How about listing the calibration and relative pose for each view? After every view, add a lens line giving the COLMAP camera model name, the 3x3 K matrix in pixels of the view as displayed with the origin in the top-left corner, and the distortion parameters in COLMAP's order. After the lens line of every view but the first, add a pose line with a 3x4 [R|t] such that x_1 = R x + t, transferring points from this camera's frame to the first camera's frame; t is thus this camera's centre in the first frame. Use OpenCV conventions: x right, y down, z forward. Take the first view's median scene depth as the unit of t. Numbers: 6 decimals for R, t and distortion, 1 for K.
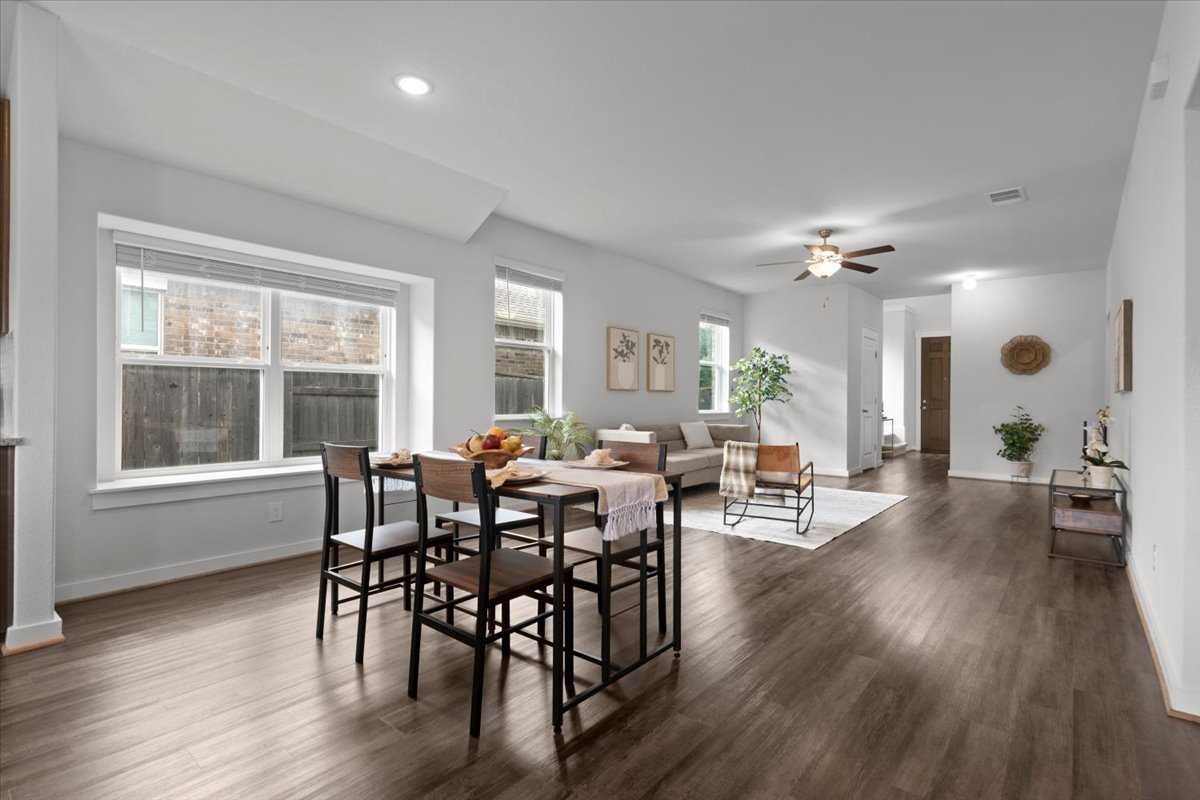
lens RADIAL K [[567.2, 0, 609.5], [0, 567.2, 399.0], [0, 0, 1]] dist [0.001593, 0.000164]
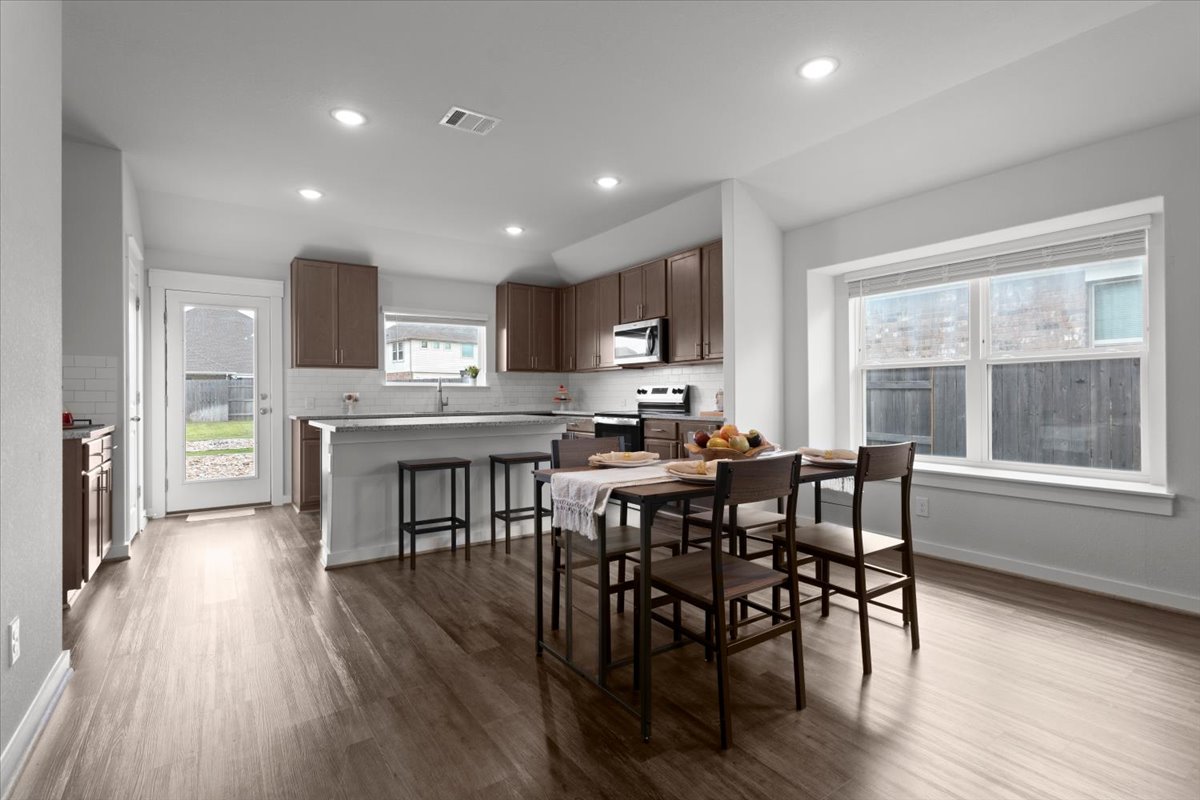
lens RADIAL K [[567.2, 0, 609.5], [0, 567.2, 399.0], [0, 0, 1]] dist [0.001593, 0.000164]
pose [[-0.270207, -0.000365, -0.962802, 0.612598], [0.005403, 0.999984, -0.001895, 0.005975], [0.962787, -0.005714, -0.270201, 0.839856]]
